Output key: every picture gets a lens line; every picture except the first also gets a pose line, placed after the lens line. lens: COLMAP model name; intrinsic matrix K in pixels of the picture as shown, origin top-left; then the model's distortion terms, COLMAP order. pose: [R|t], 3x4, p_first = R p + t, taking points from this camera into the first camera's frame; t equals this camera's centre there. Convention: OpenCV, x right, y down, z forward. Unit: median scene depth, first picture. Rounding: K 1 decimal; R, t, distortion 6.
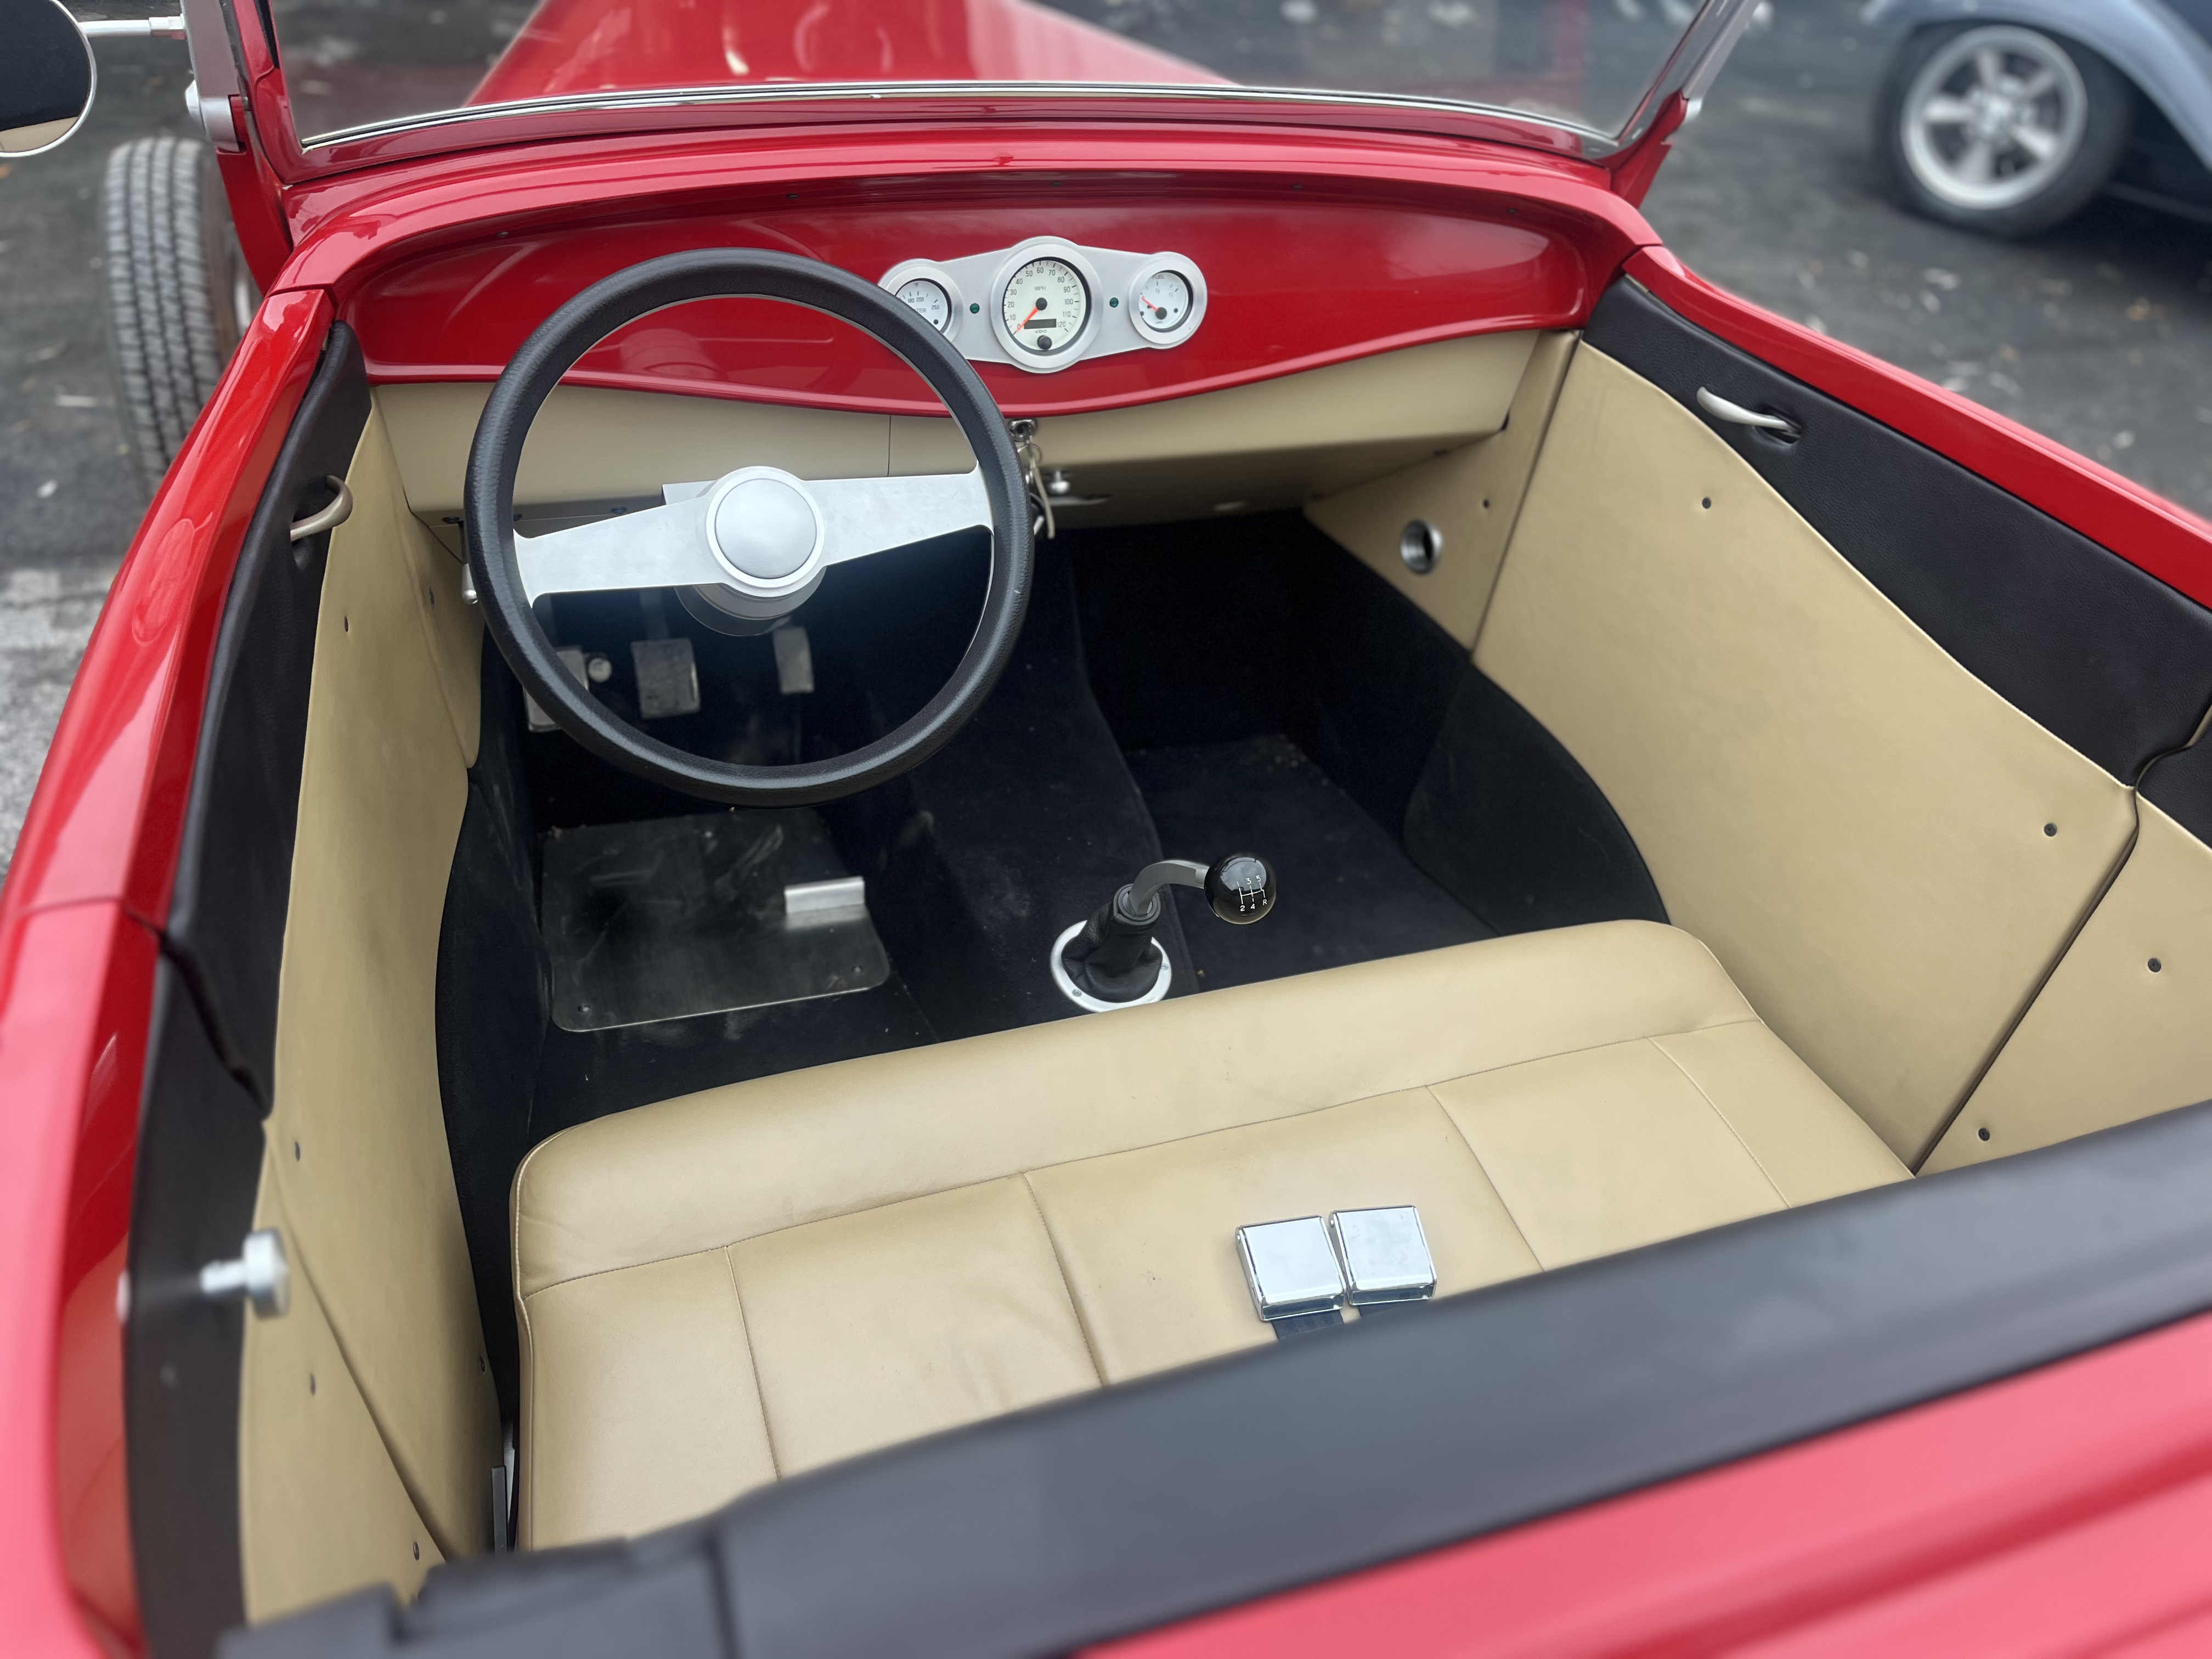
lens RADIAL K [[1681.1, 0, 1096.5], [0, 1681.1, 839.0], [0, 0, 1]] dist [0.093298, -0.129881]
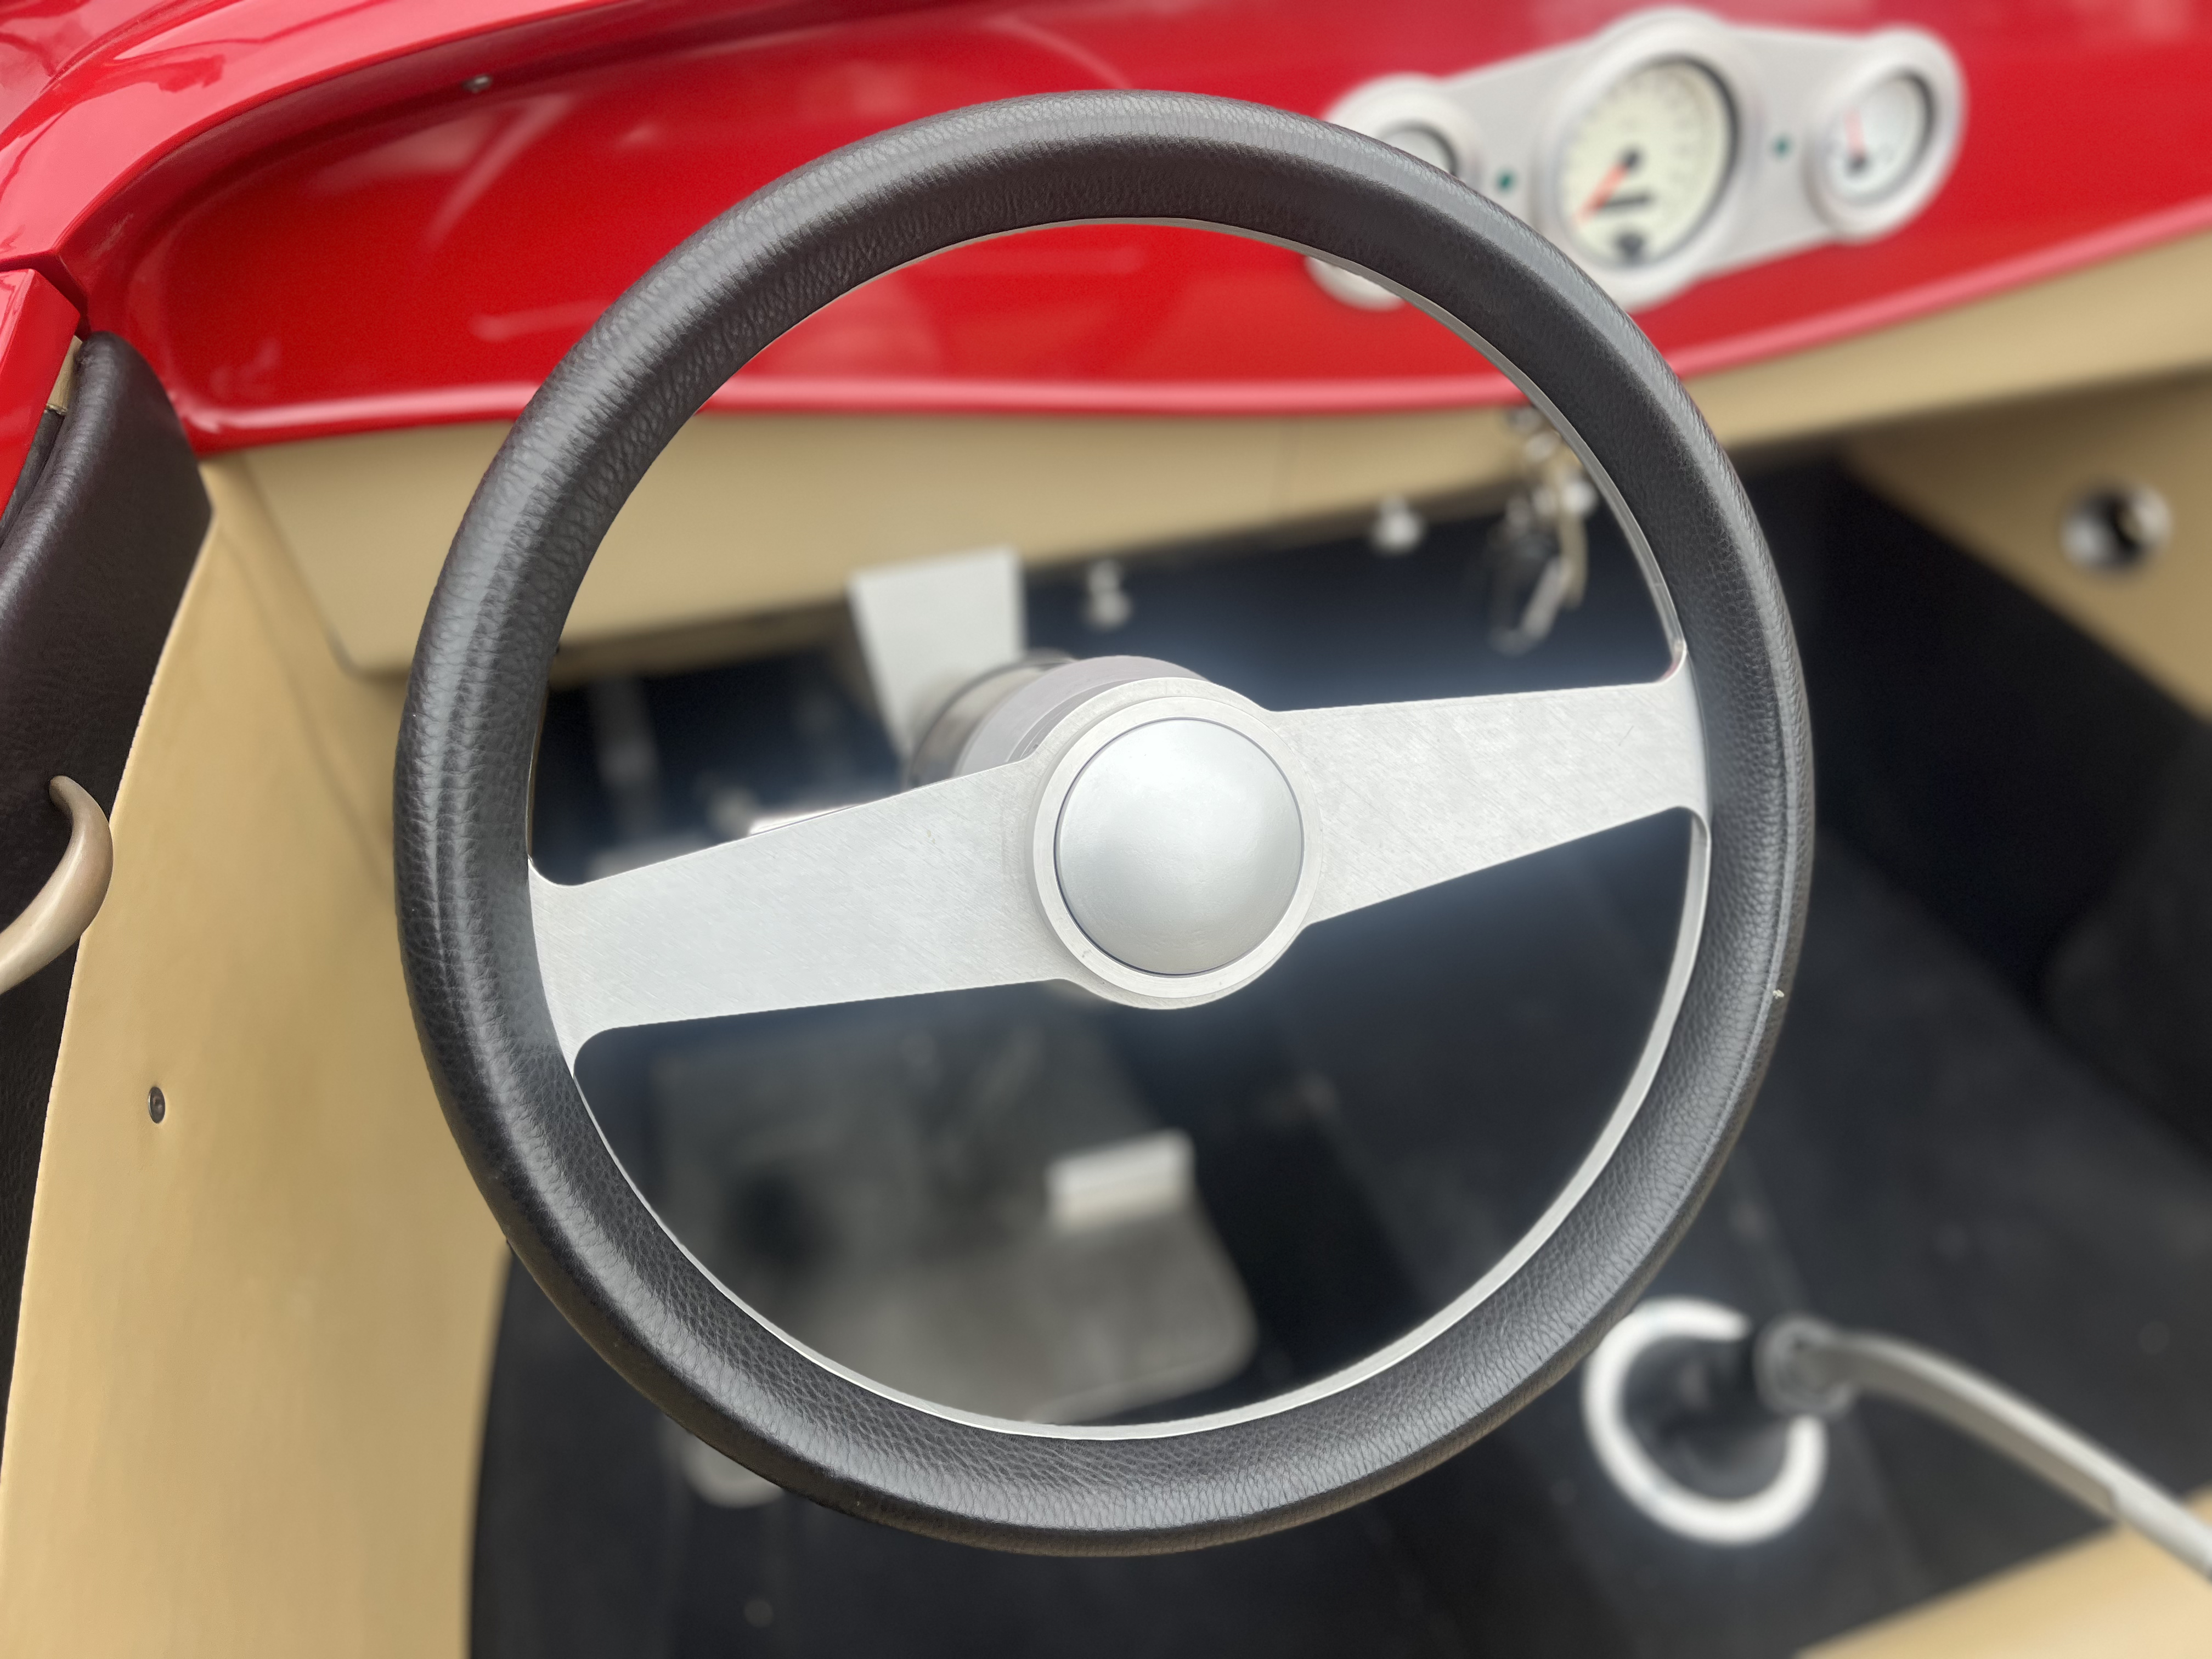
lens RADIAL K [[1687.2, 0, 1111.1], [0, 1687.2, 823.5], [0, 0, 1]] dist [0.366903, -0.540317]
pose [[0.997930, 0.005797, -0.064048, -0.145995], [0.001785, 0.993049, 0.117692, -0.188895], [0.064285, -0.117563, 0.990983, 0.470958]]
